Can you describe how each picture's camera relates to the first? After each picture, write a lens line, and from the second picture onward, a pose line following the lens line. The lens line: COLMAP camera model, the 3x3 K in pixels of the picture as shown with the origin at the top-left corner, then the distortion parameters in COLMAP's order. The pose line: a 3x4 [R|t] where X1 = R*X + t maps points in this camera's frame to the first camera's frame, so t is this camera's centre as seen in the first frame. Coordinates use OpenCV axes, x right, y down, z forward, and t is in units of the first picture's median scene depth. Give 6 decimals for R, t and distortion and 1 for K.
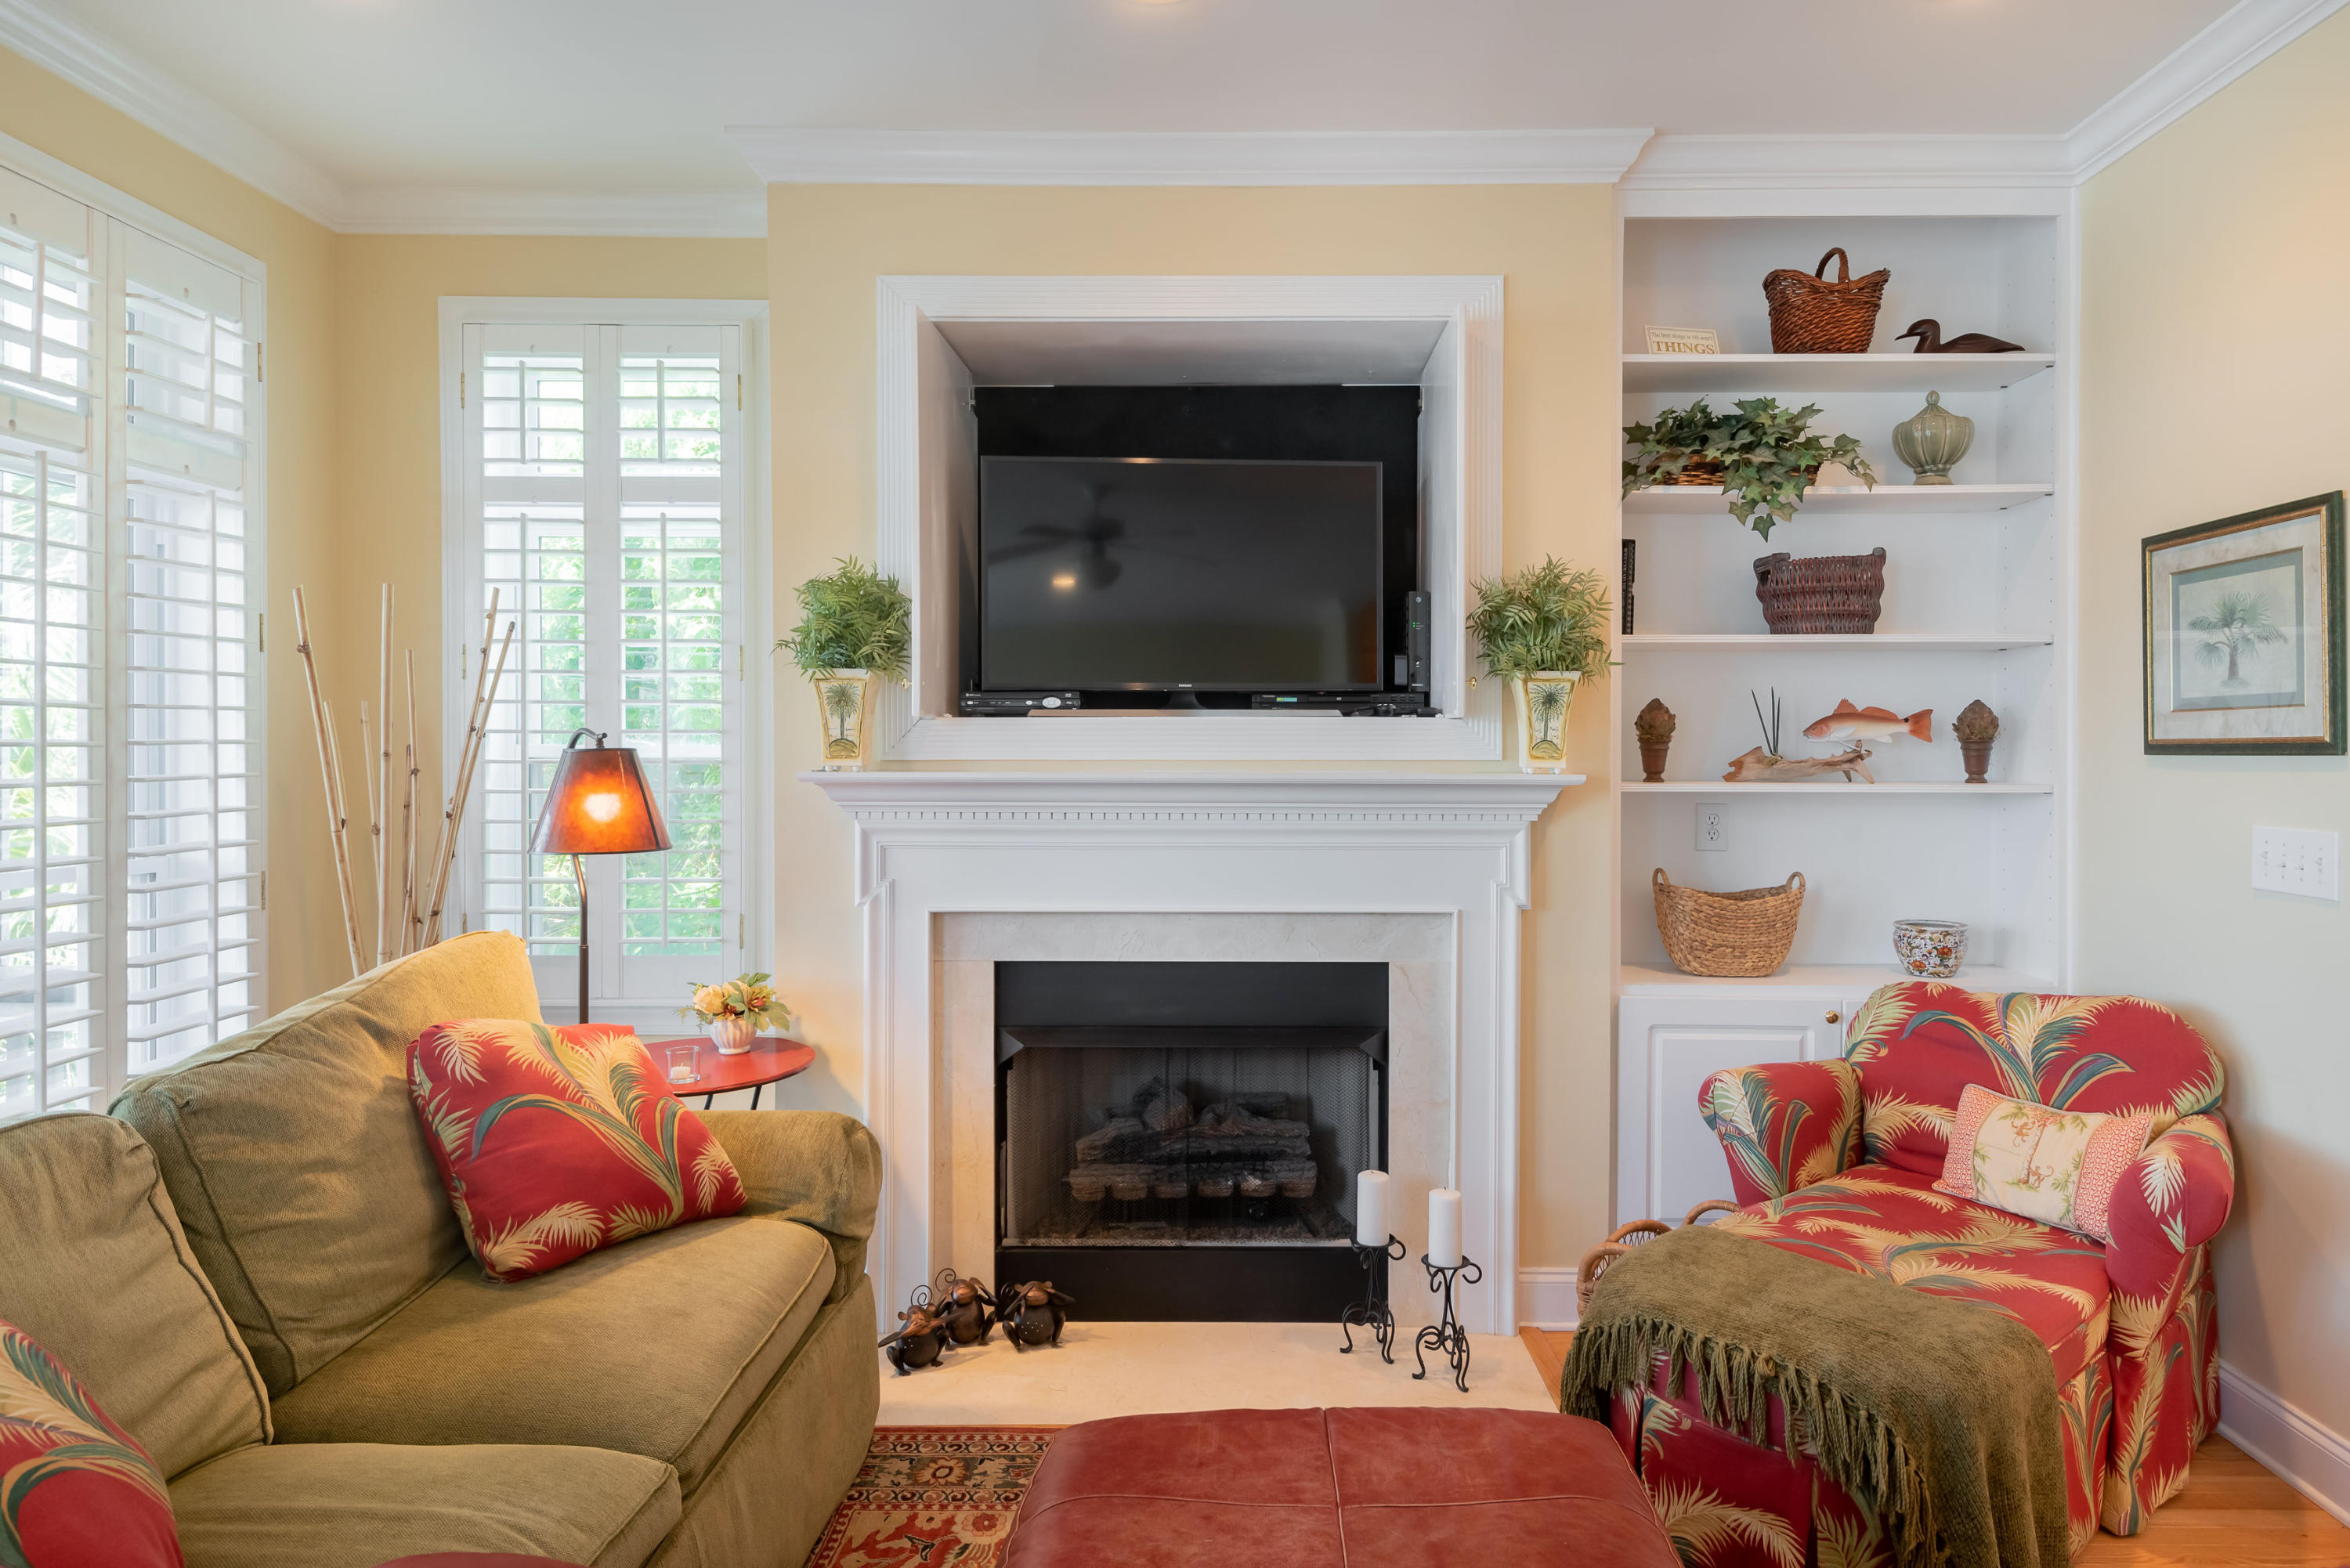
lens RADIAL K [[1459.1, 0, 1175.2], [0, 1459.1, 761.1], [0, 0, 1]] dist [0.026450, -0.001874]
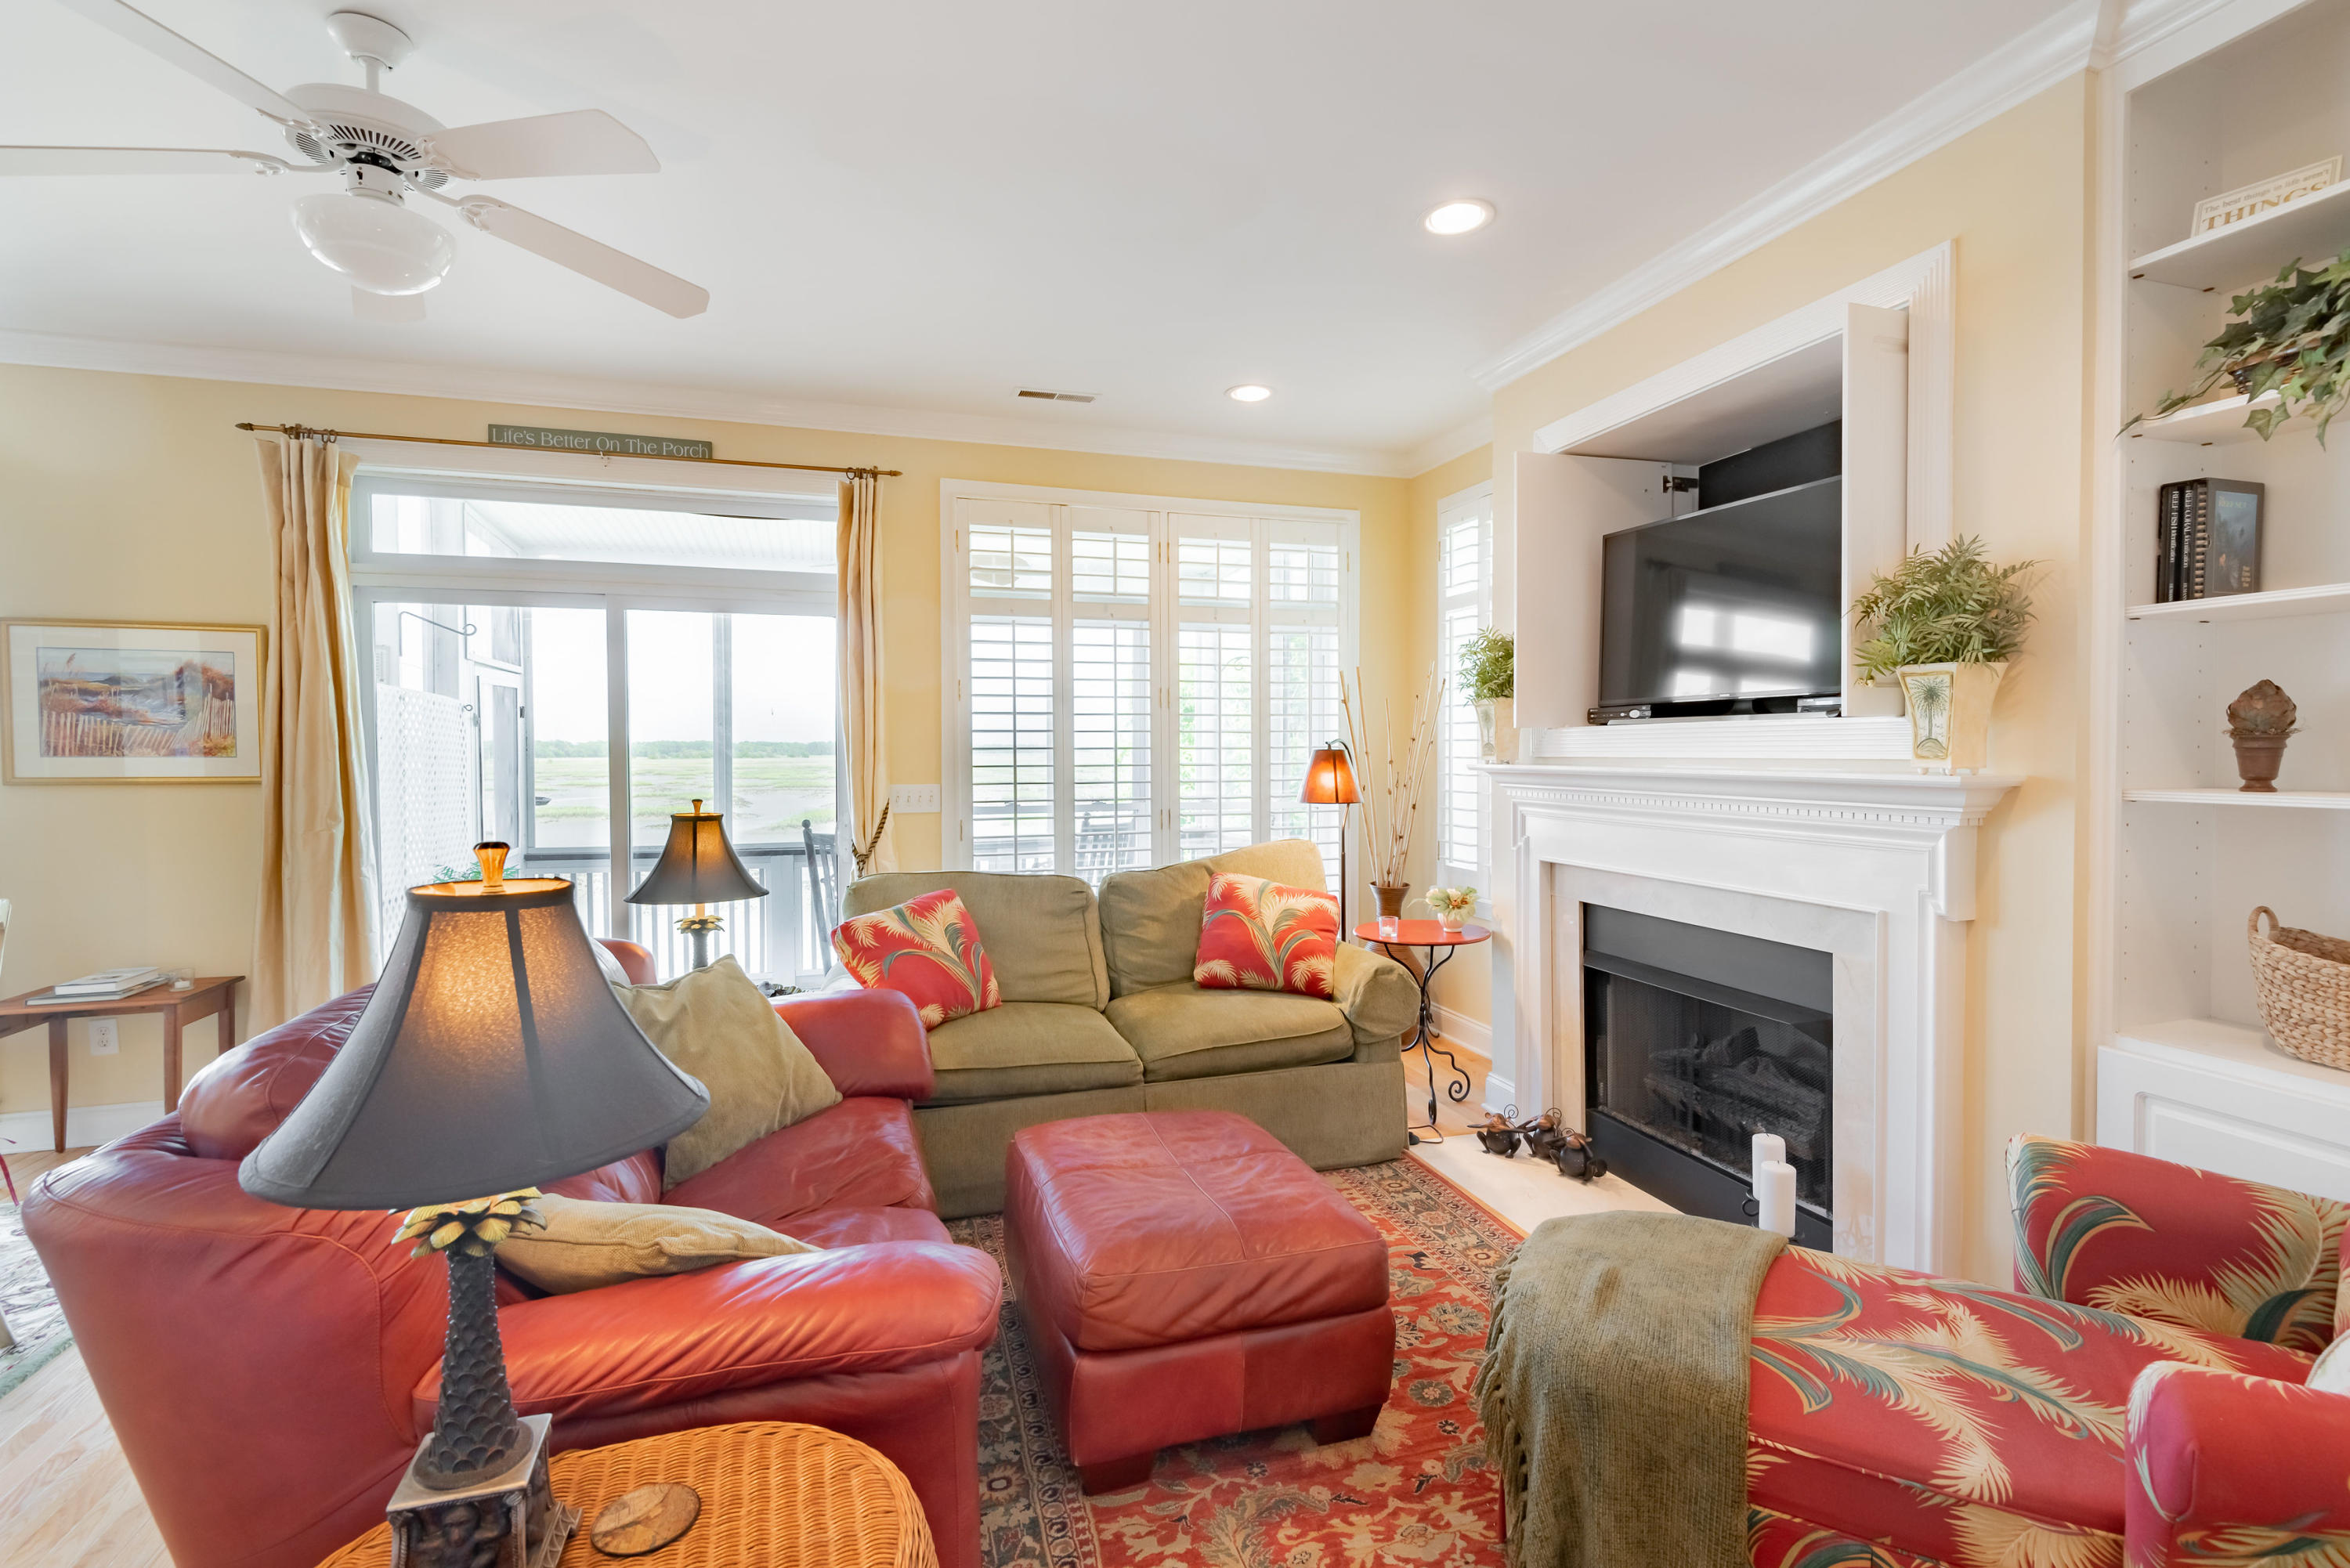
lens RADIAL K [[1094.0, 0, 1167.7], [0, 1094.0, 766.2], [0, 0, 1]] dist [0.021737, 0.000016]
pose [[0.280402, 0.013373, -0.959790, 0.792008], [-0.001442, 0.999908, 0.013510, -0.005410], [0.959882, -0.002404, 0.280395, 0.334441]]
